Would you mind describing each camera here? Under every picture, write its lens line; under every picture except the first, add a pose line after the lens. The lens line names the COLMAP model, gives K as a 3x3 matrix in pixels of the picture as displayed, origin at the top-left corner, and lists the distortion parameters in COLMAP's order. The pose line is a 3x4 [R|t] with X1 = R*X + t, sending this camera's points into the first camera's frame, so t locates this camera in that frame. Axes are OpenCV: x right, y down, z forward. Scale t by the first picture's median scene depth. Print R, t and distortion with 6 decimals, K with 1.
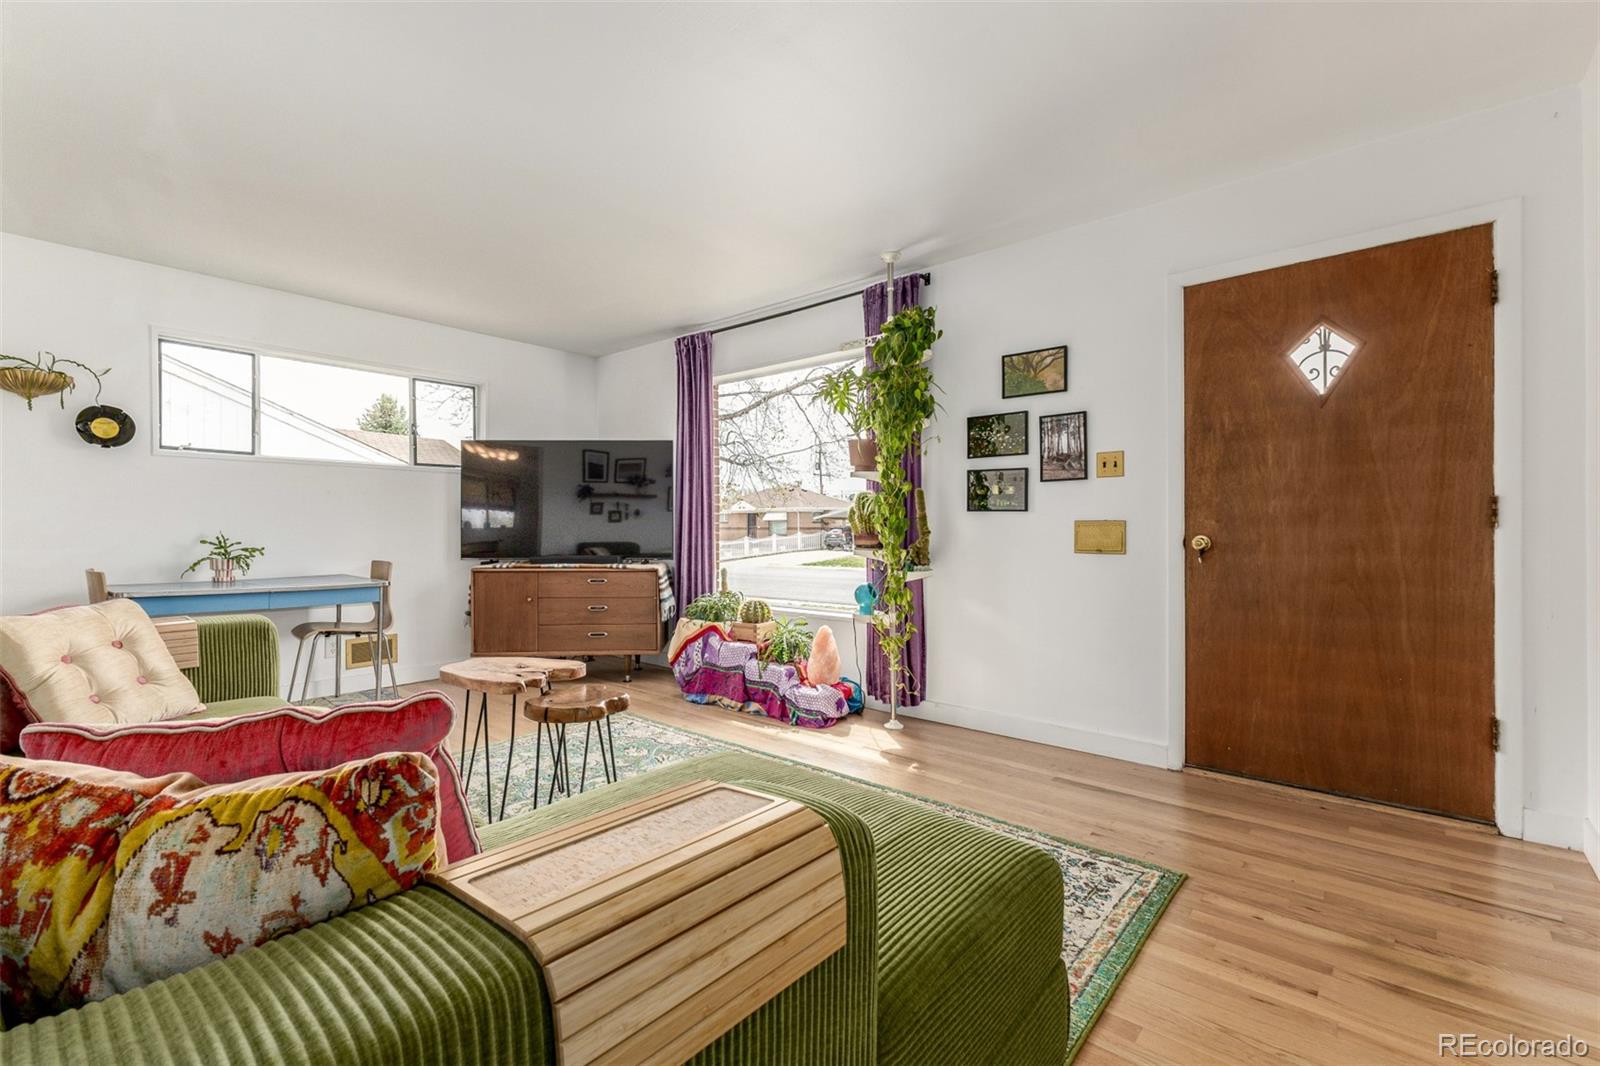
lens RADIAL K [[688.2, 0, 793.6], [0, 688.2, 531.9], [0, 0, 1]] dist [0.011034, -0.005057]
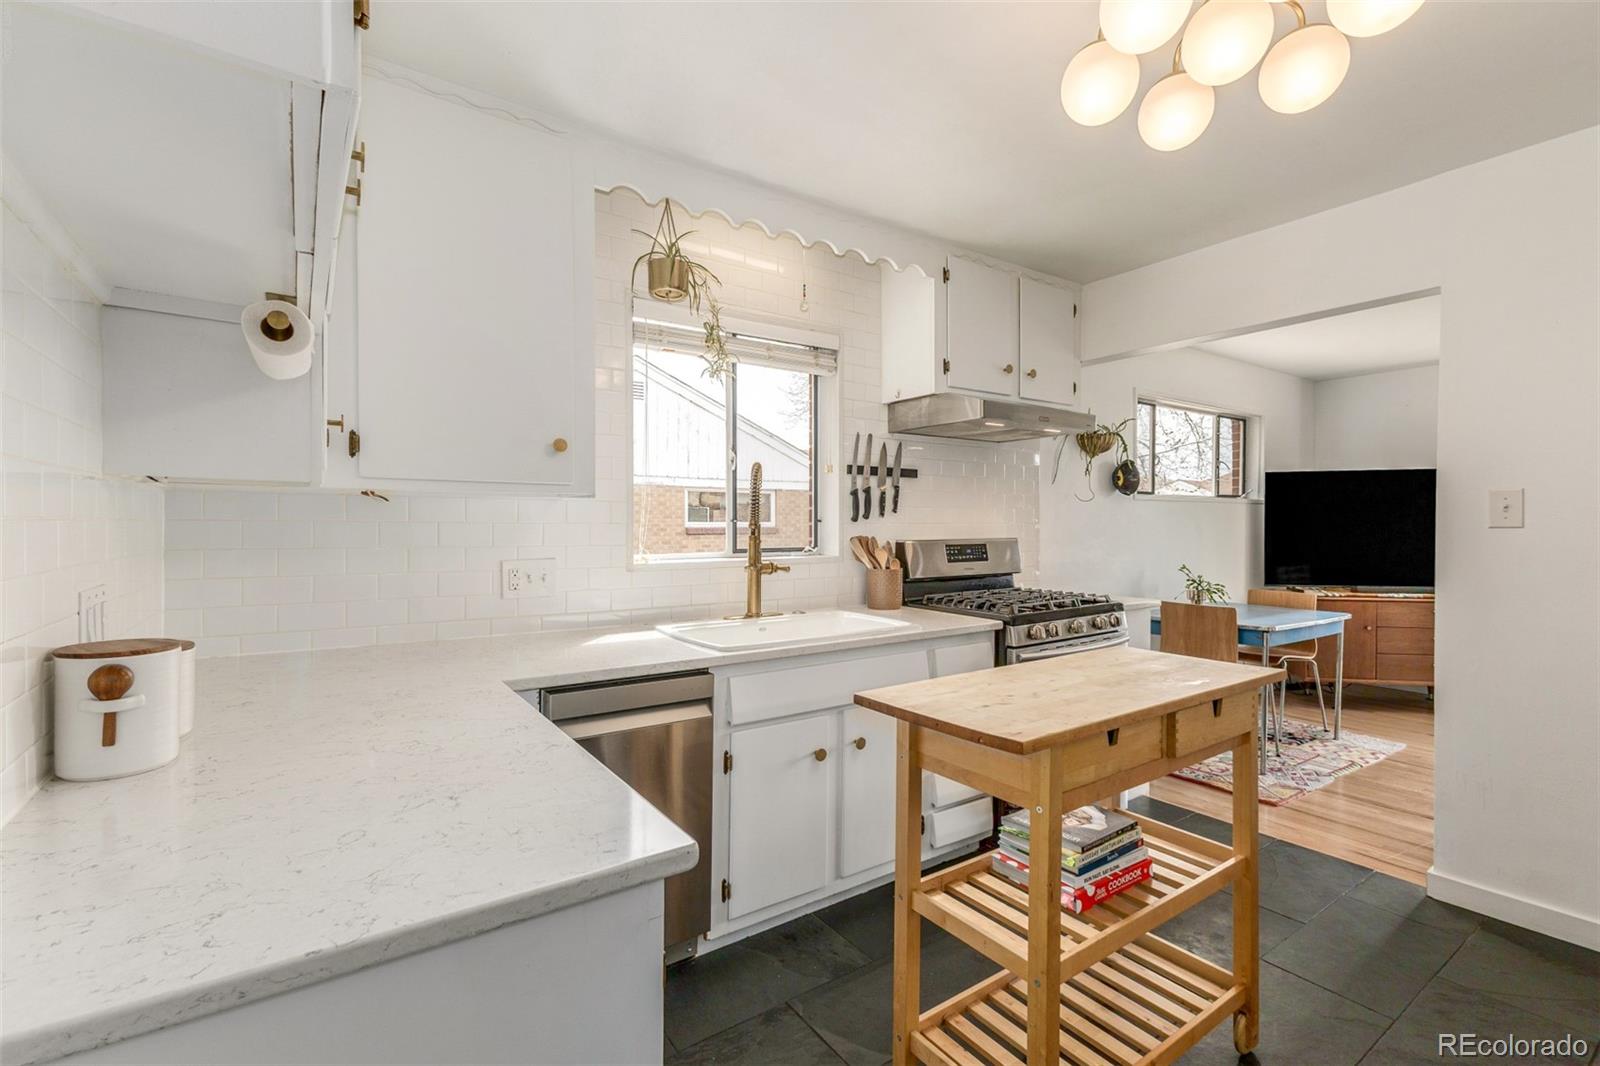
lens RADIAL K [[688.2, 0, 789.3], [0, 688.2, 526.6], [0, 0, 1]] dist [0.011034, -0.005057]
pose [[0.968341, 0.000362, -0.249629, -1.279859], [-0.000686, 0.999999, -0.001213, -0.067836], [0.249628, 0.001346, 0.968341, -0.286724]]
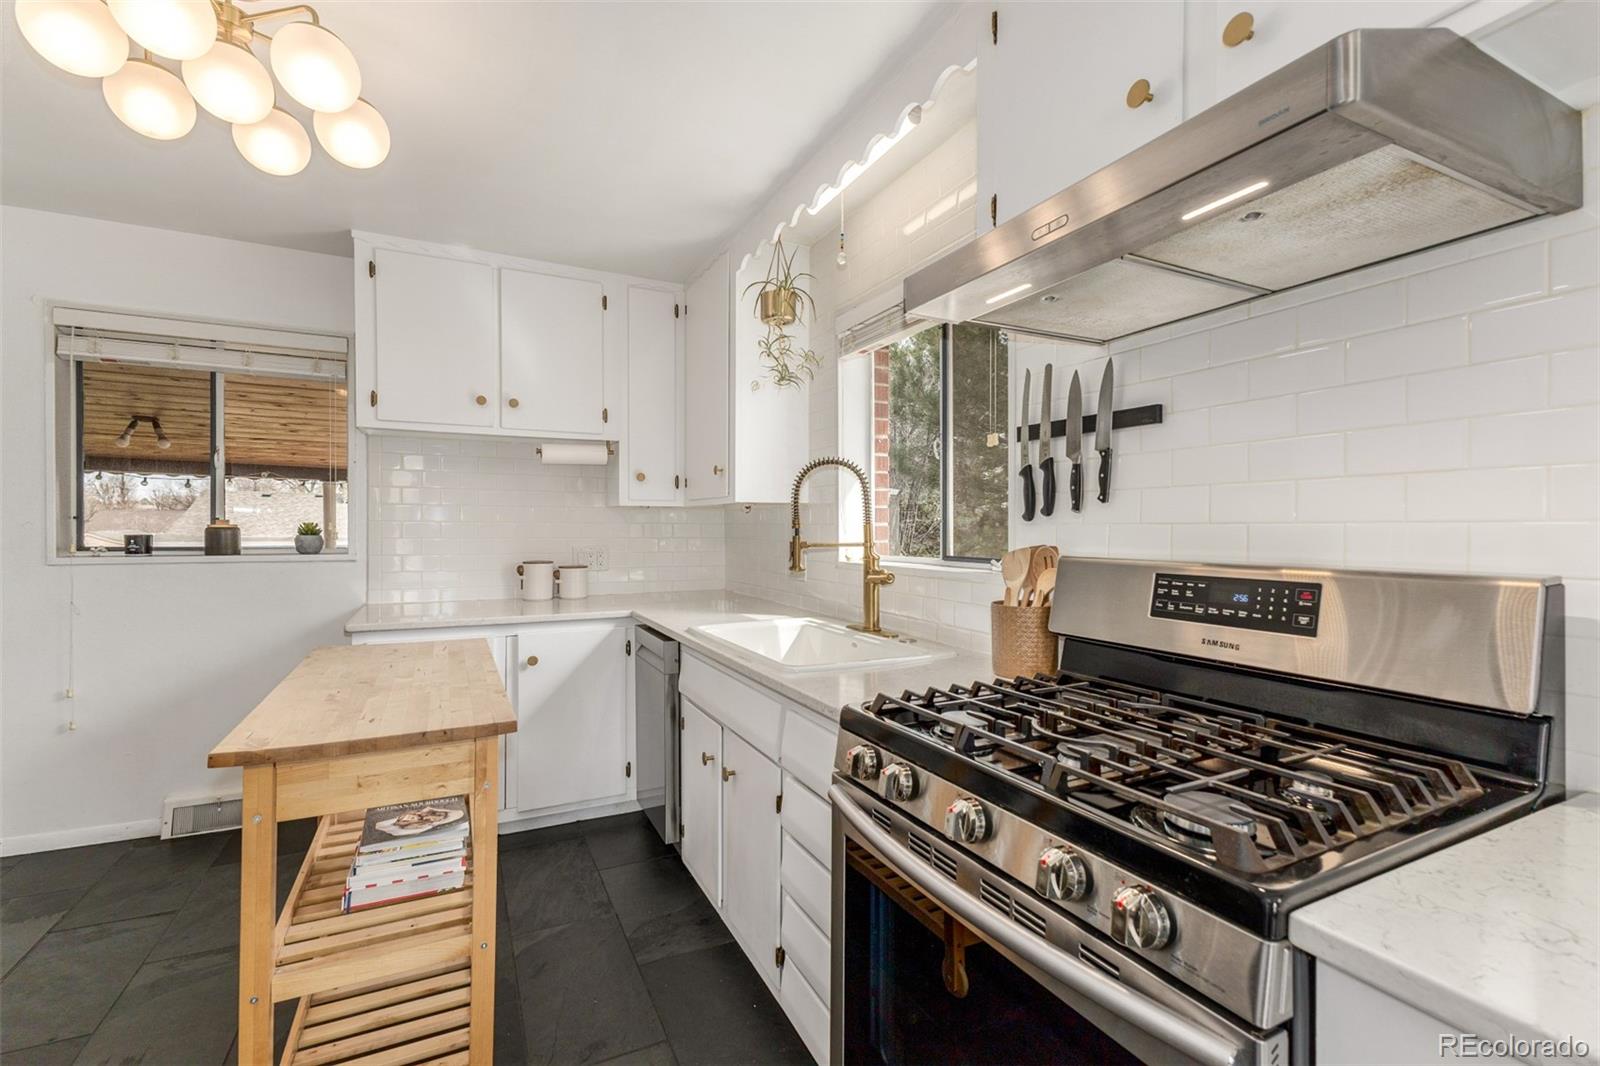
lens RADIAL K [[688.2, 0, 821.5], [0, 688.2, 527.1], [0, 0, 1]] dist [0.011034, -0.005057]
pose [[-0.341299, -0.000311, -0.939955, -0.873525], [-0.010961, 0.999933, 0.003649, -0.070552], [0.939891, 0.011548, -0.341279, 0.616427]]
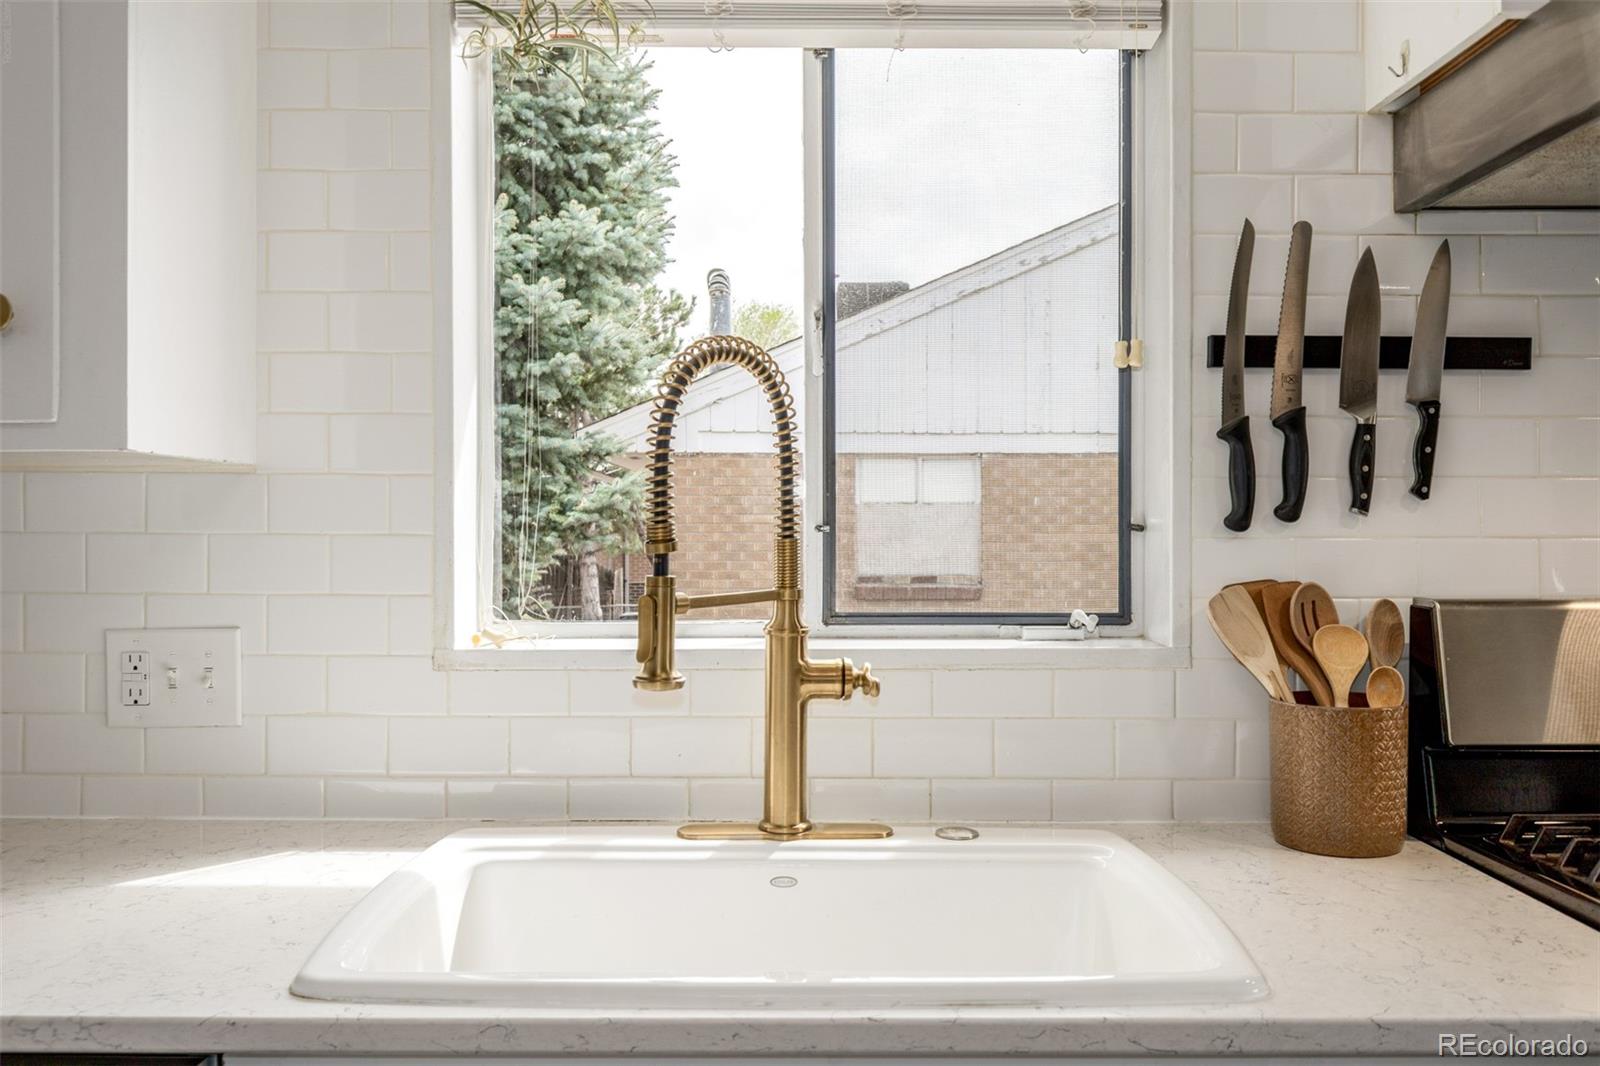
lens RADIAL K [[1313.3, 0, 802.5], [0, 1313.3, 537.7], [0, 0, 1]] dist [-0.003931, 0.002435]
pose [[0.665931, -0.000037, -0.746013, -1.162453], [-0.004063, 0.999985, -0.003676, -0.070197], [0.746002, 0.005479, 0.665921, 0.140926]]
